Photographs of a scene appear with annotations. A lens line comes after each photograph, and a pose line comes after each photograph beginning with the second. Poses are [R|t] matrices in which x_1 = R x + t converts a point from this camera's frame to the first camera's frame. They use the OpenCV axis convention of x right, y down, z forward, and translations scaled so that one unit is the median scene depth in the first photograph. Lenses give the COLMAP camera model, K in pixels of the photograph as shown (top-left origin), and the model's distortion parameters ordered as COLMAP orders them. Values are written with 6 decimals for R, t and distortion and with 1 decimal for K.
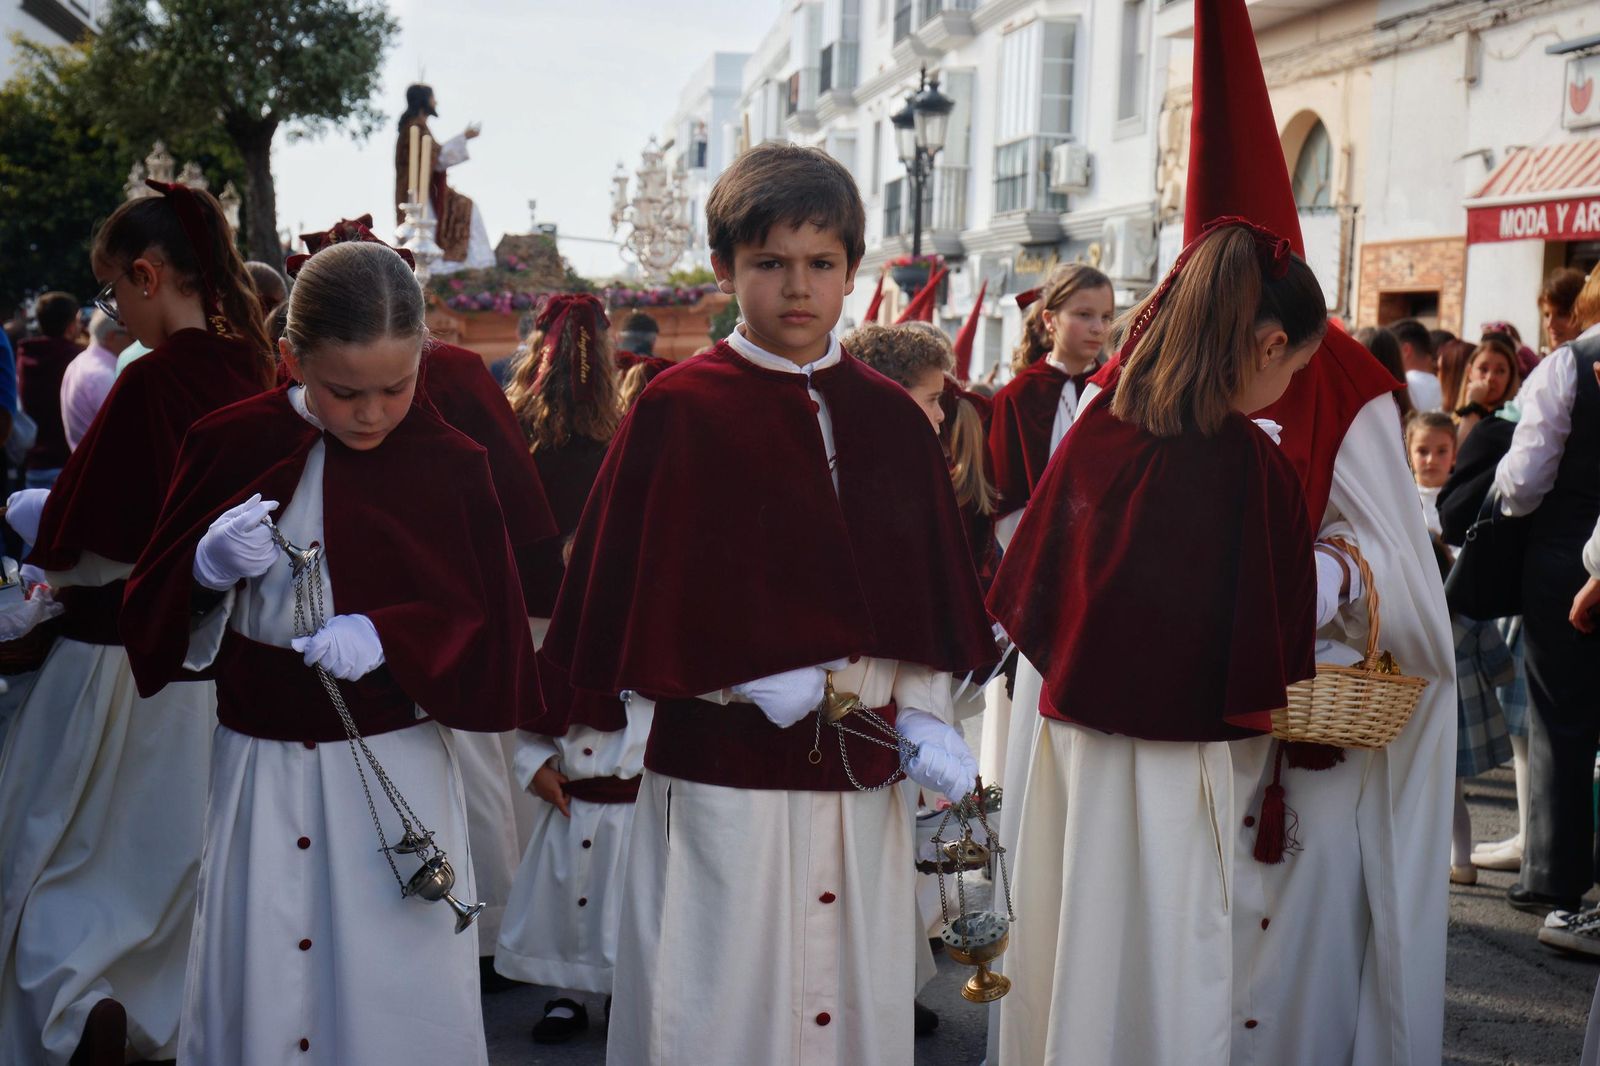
lens RADIAL K [[2445.3, 0, 809.1], [0, 2445.3, 533.0], [0, 0, 1]] dist [0.037481, 0.000000]
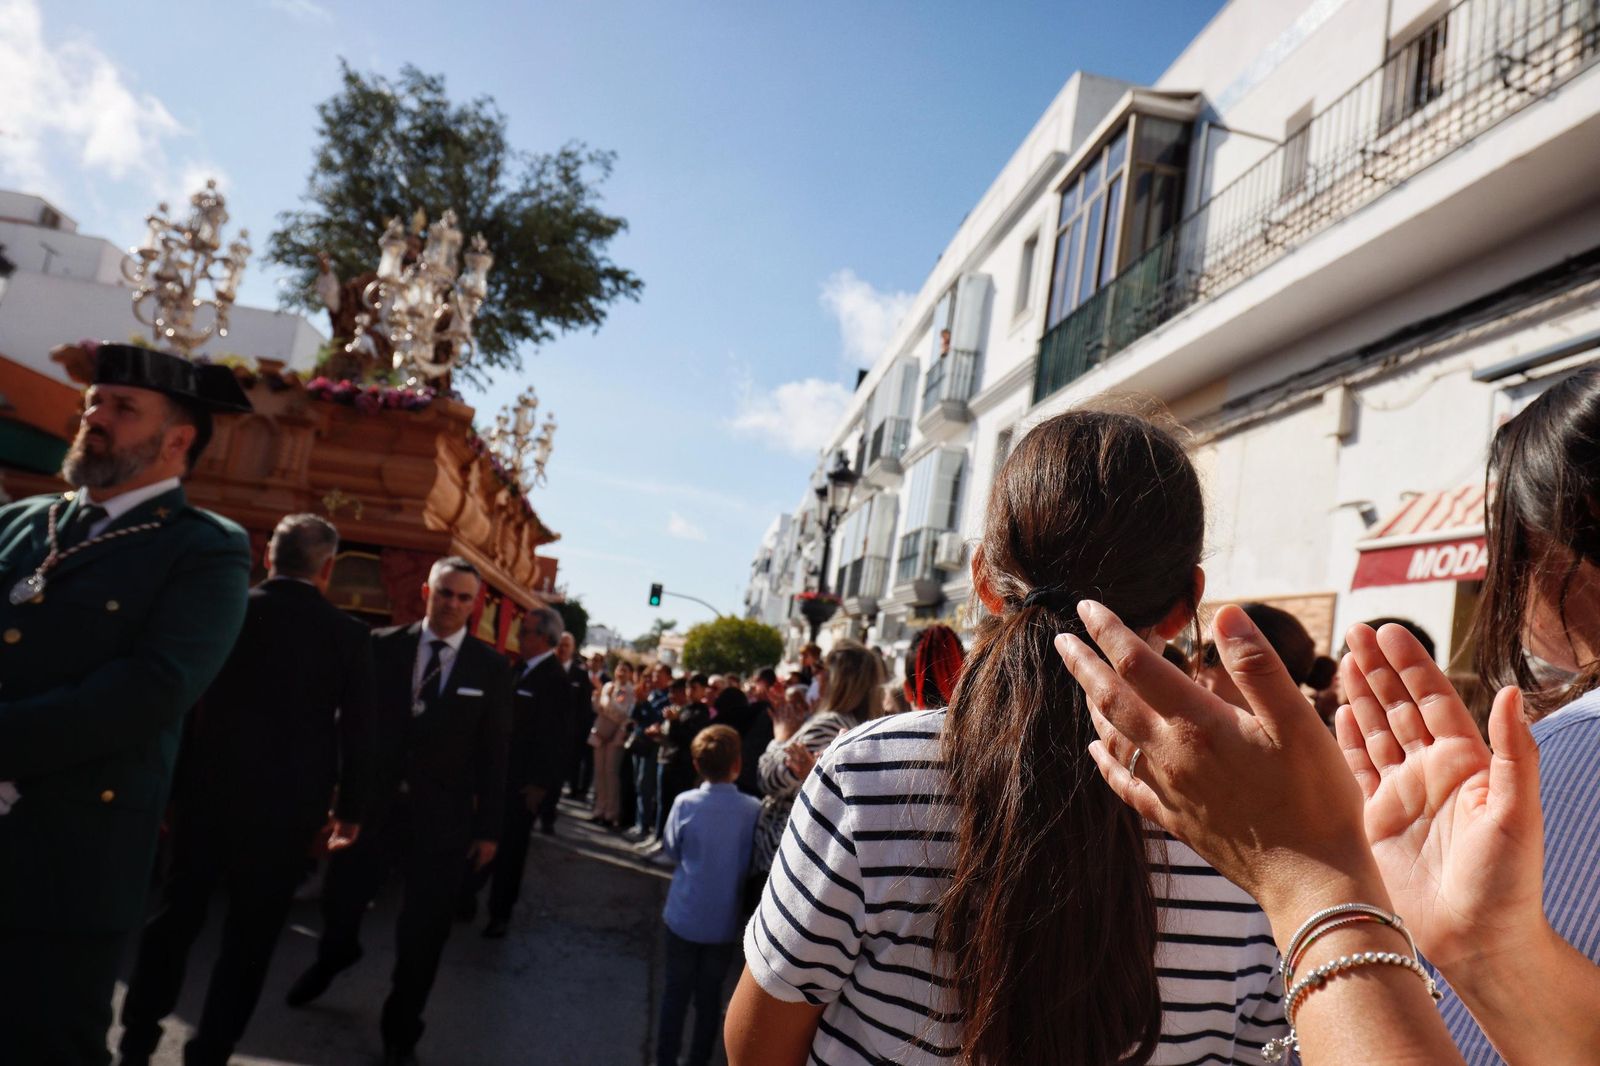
lens RADIAL K [[1167.9, 0, 811.1], [0, 1167.9, 541.7], [0, 0, 1]] dist [-0.031027, -0.004363]
pose [[0.992584, 0.116118, -0.035971, 0.051613], [-0.120881, 0.974094, -0.191127, -0.019038], [0.012846, 0.194058, 0.980906, 0.348890]]
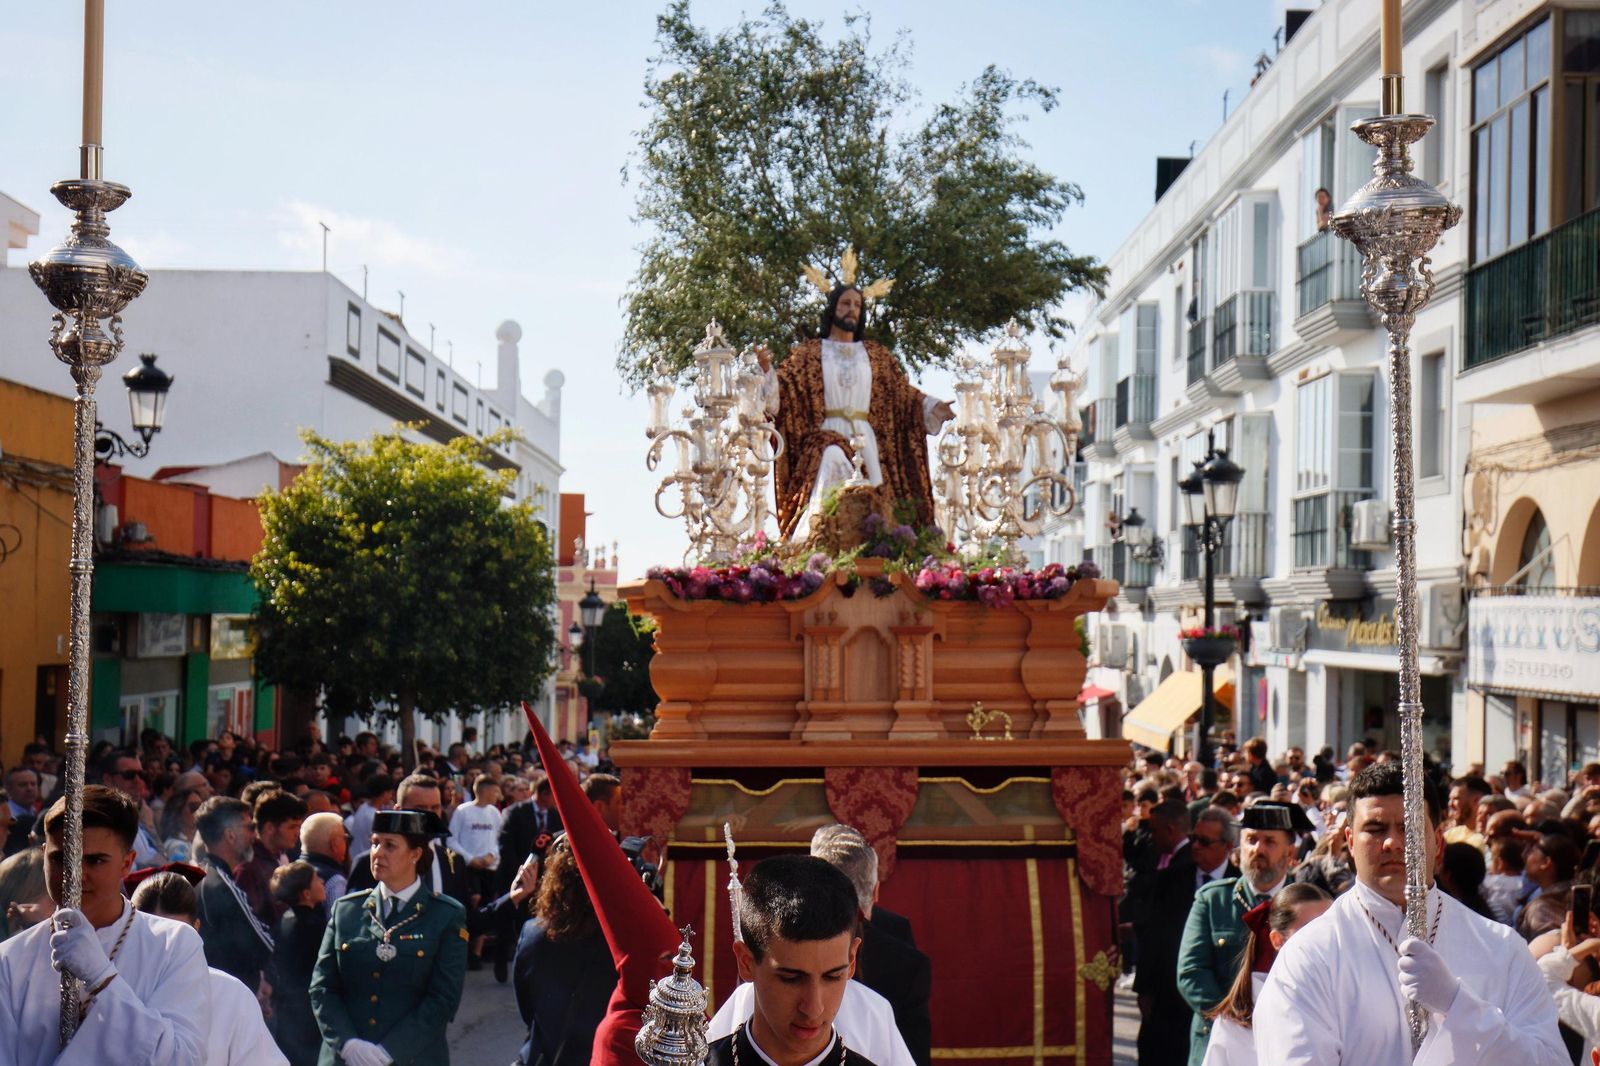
lens RADIAL K [[2445.3, 0, 797.0], [0, 2445.3, 565.1], [0, 0, 1]] dist [0.037481, 0.000000]
pose [[0.991011, -0.018952, -0.132430, 0.010175], [0.004836, 0.994342, -0.106117, -0.032106], [0.133692, 0.104523, 0.985495, 0.025137]]
